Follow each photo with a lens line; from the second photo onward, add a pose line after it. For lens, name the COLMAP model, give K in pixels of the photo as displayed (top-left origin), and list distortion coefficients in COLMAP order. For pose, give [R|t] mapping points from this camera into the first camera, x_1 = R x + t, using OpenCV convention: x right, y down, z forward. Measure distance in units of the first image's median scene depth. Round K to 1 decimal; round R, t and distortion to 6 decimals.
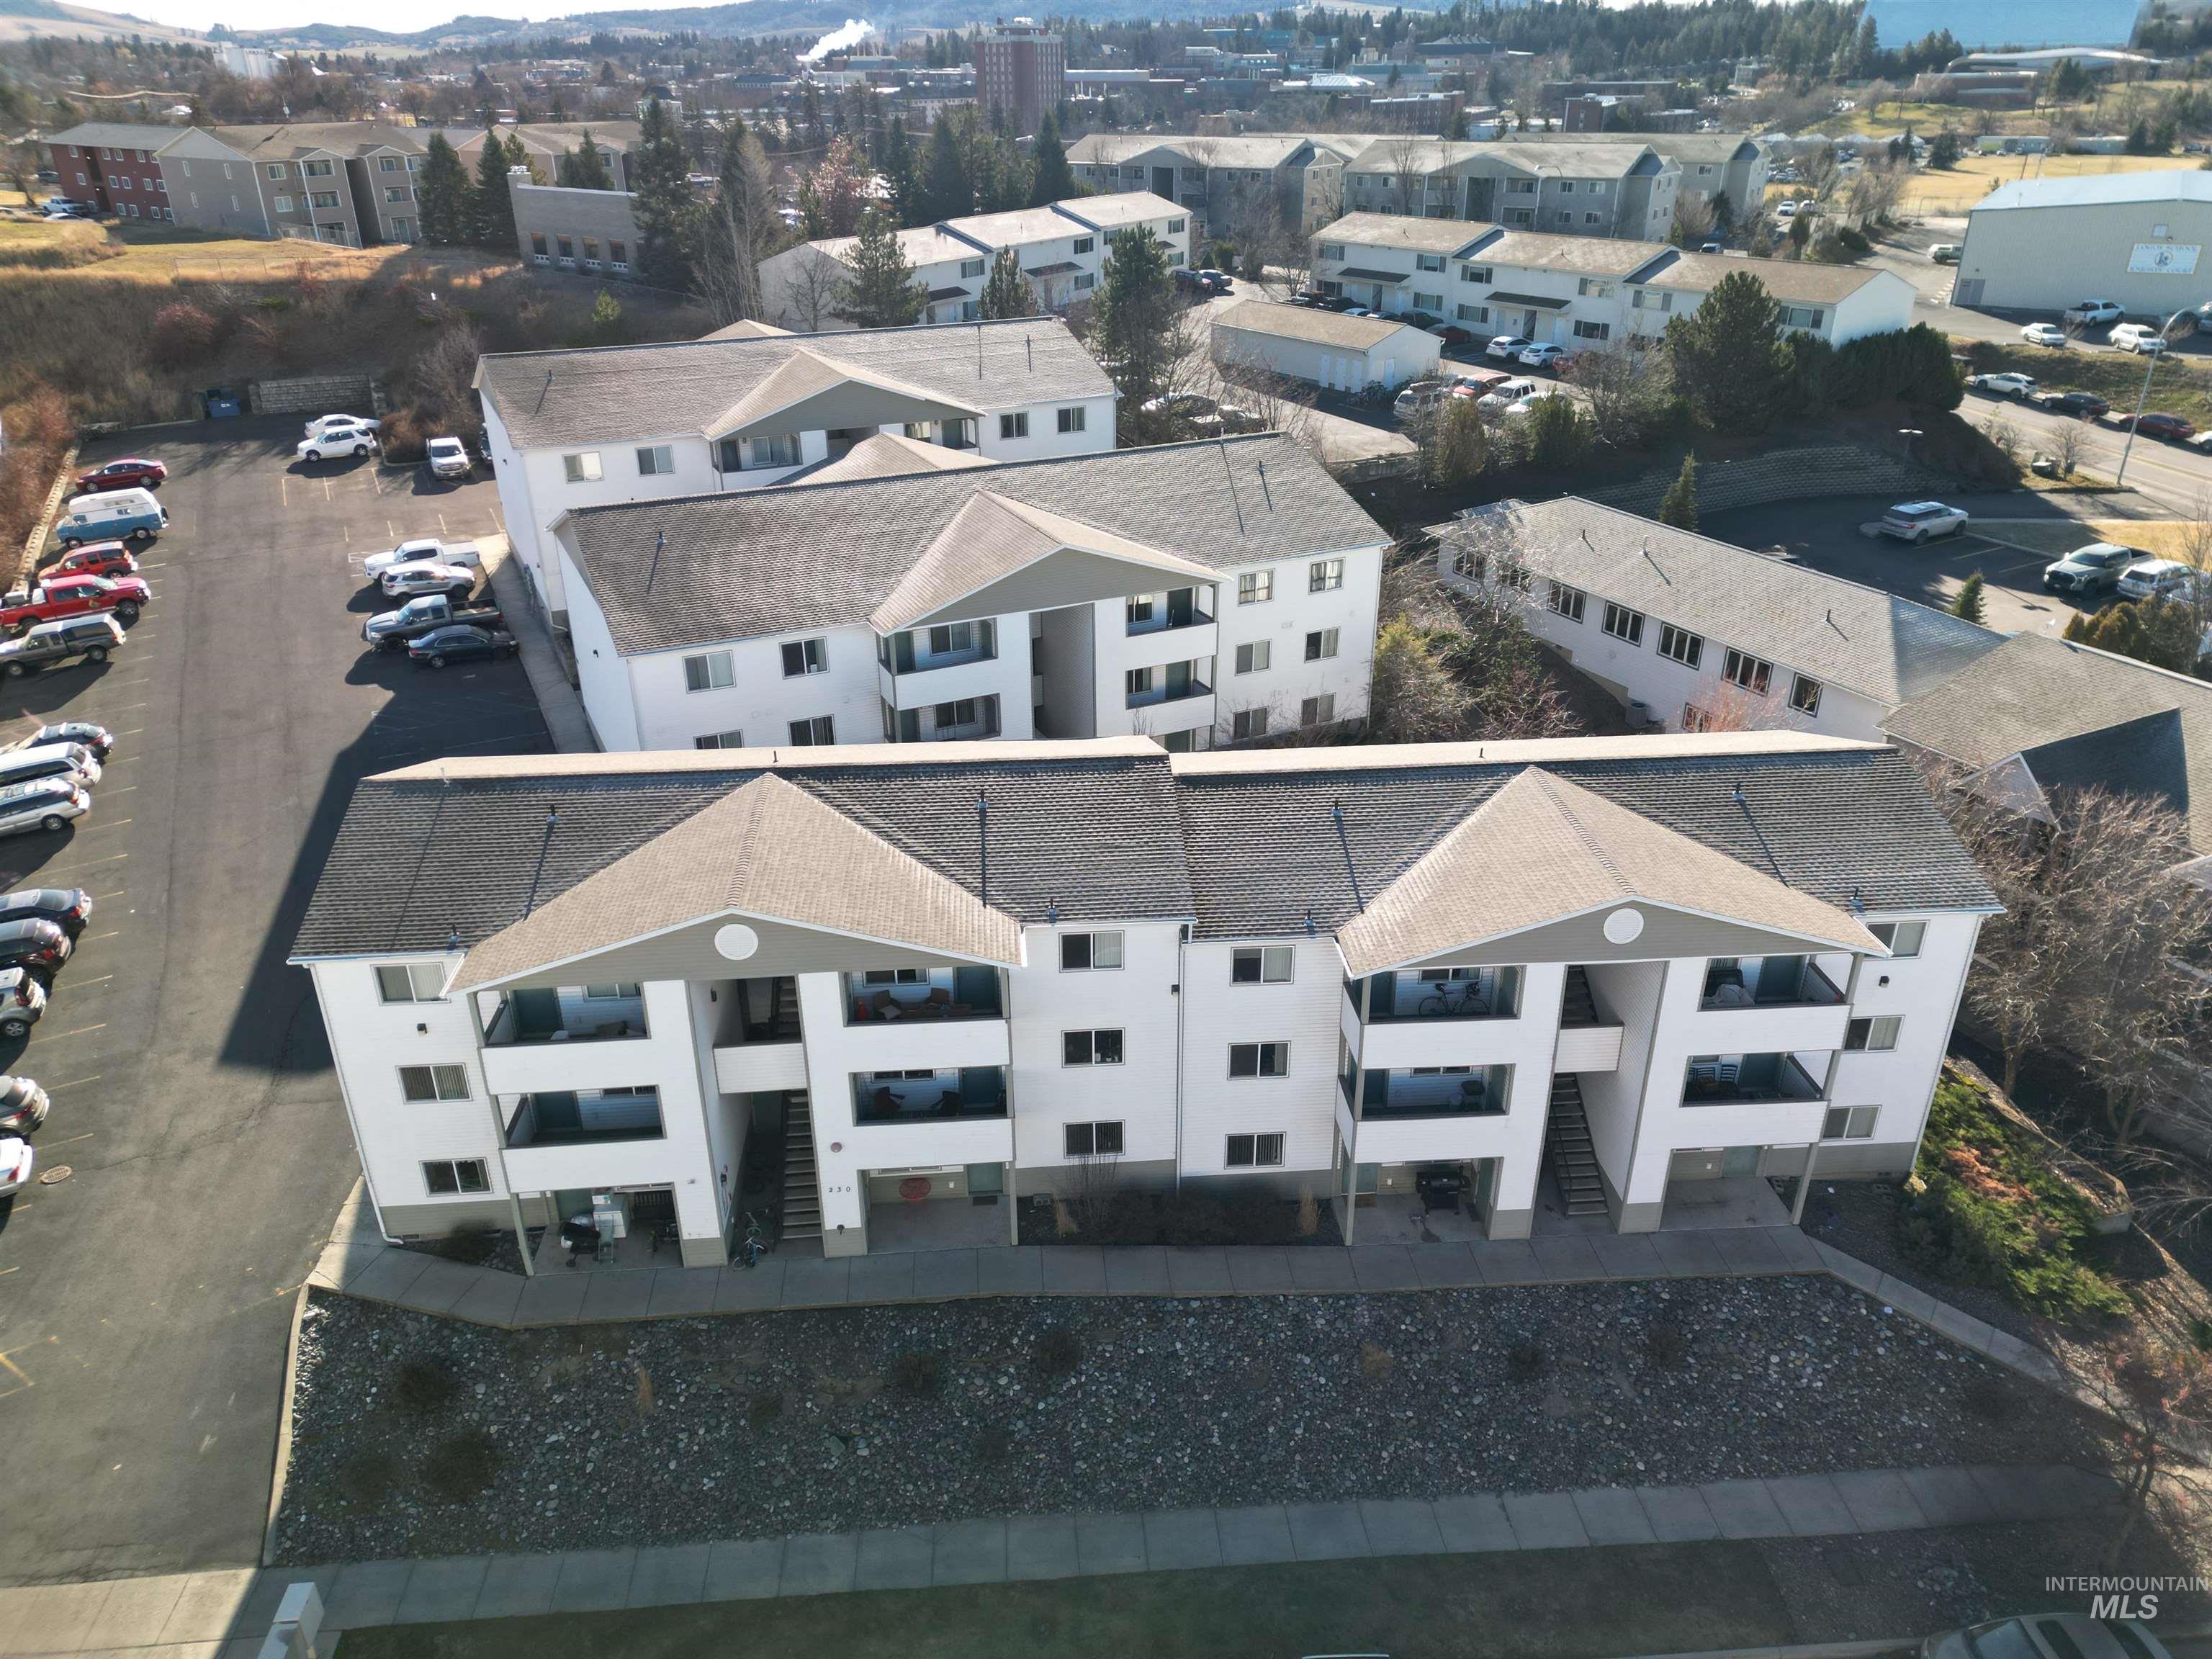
lens RADIAL K [[1533.1, 0, 1110.9], [0, 1533.1, 828.3], [0, 0, 1]] dist [0.068029, -0.056847]
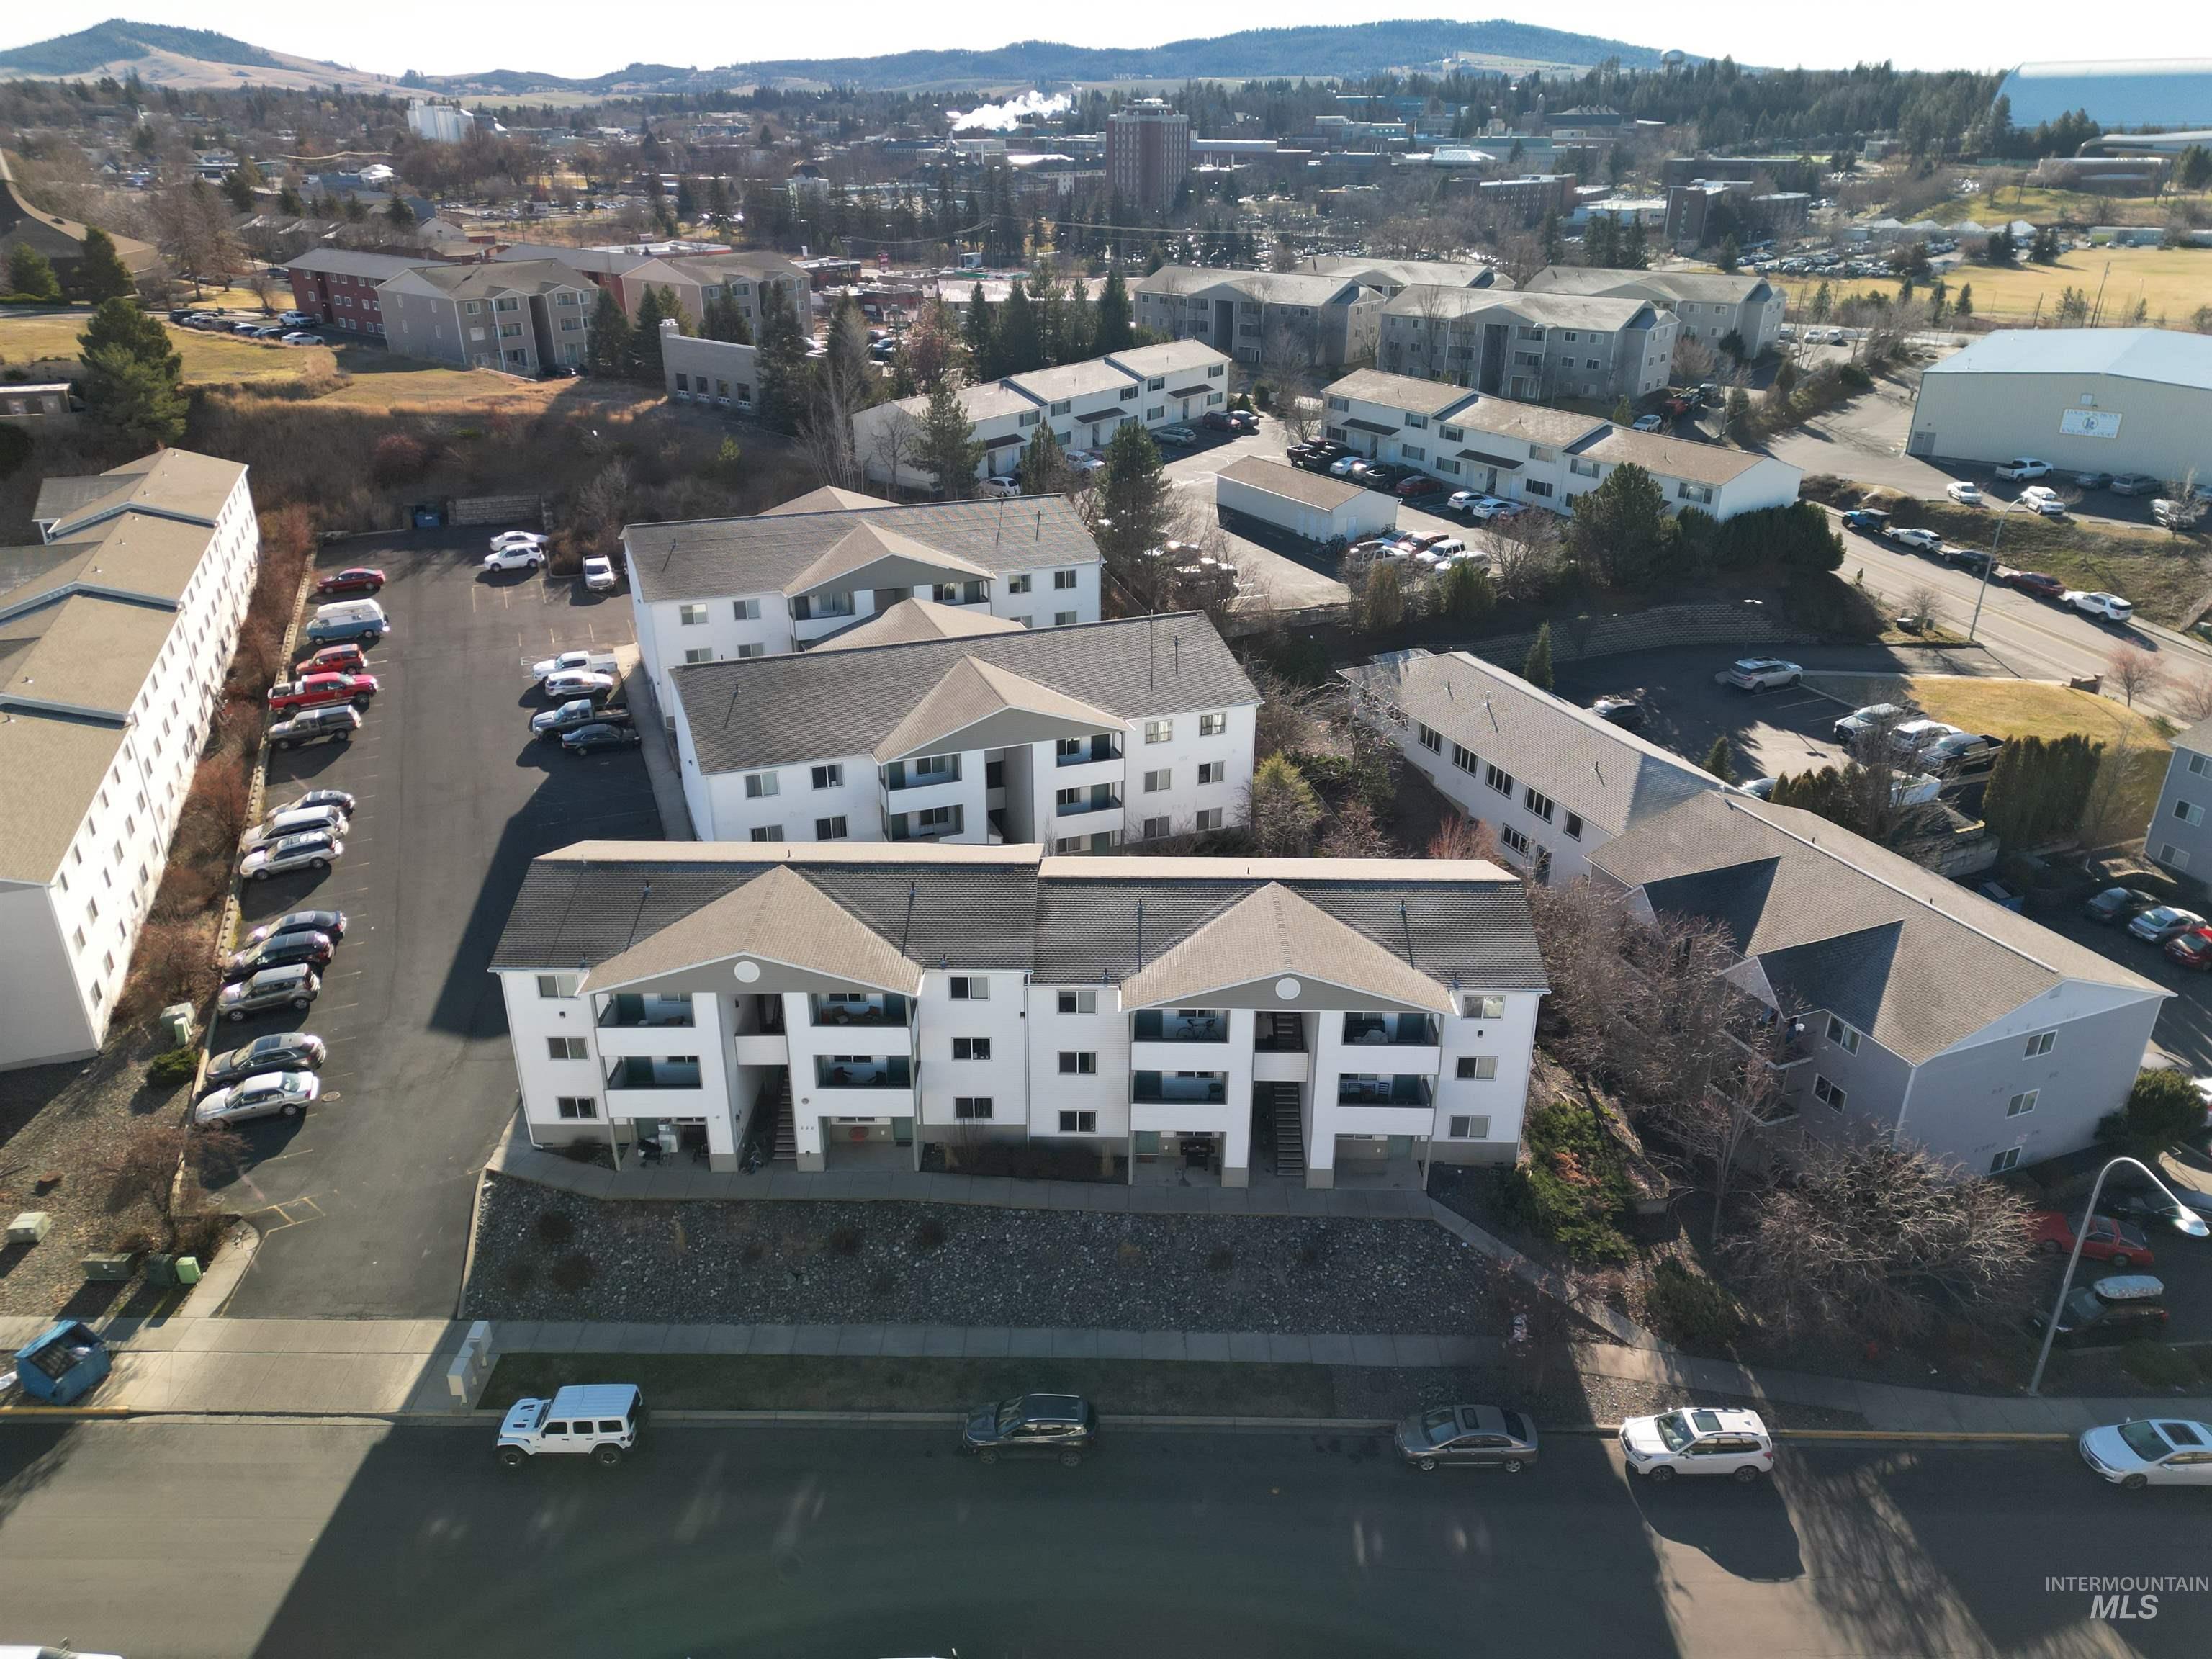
lens RADIAL K [[1531.1, 0, 1112.6], [0, 1531.1, 827.2], [0, 0, 1]] dist [0.070497, -0.056425]
pose [[0.996387, 0.044118, -0.072572, 0.176747], [-0.045908, 0.998677, -0.023182, -0.041616], [0.071453, 0.026430, 0.997094, -0.426287]]
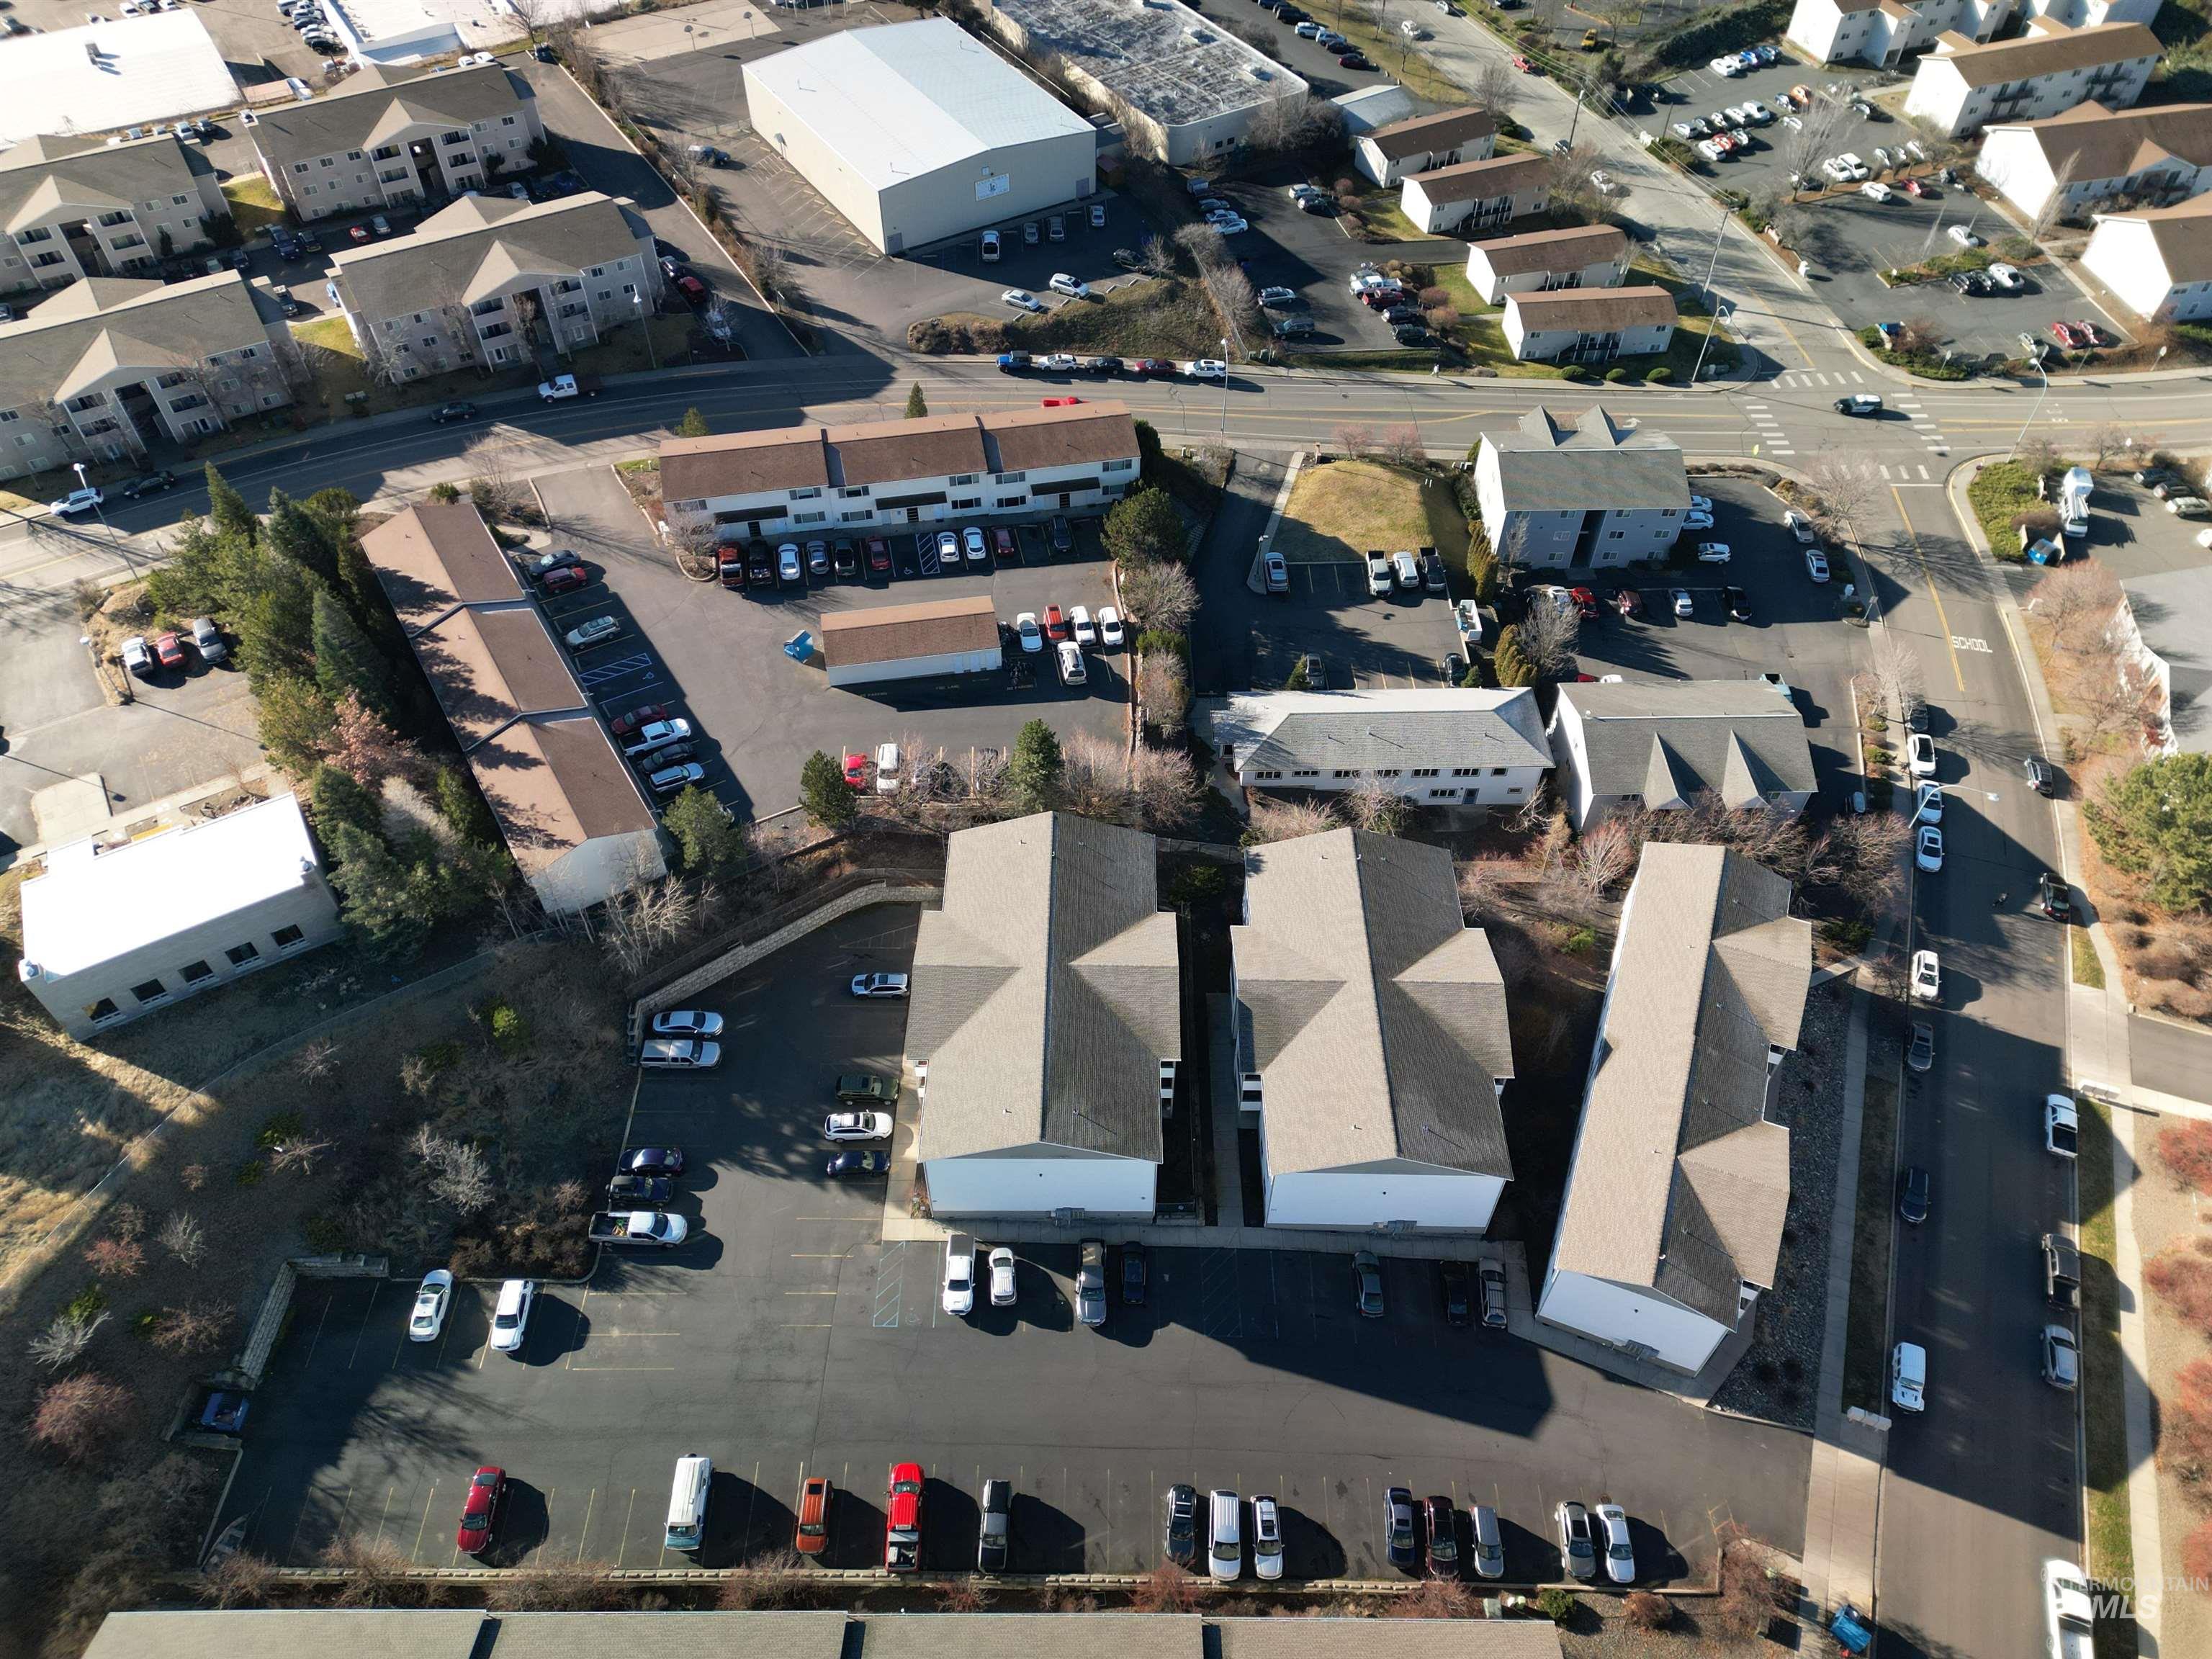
lens RADIAL K [[1533.1, 0, 1110.9], [0, 1533.1, 828.3], [0, 0, 1]] dist [0.068029, -0.056847]
pose [[0.437159, -0.667353, 0.602936, -1.435225], [0.388338, 0.744735, 0.542737, -1.742776], [-0.811225, -0.003120, 0.584726, 0.185299]]
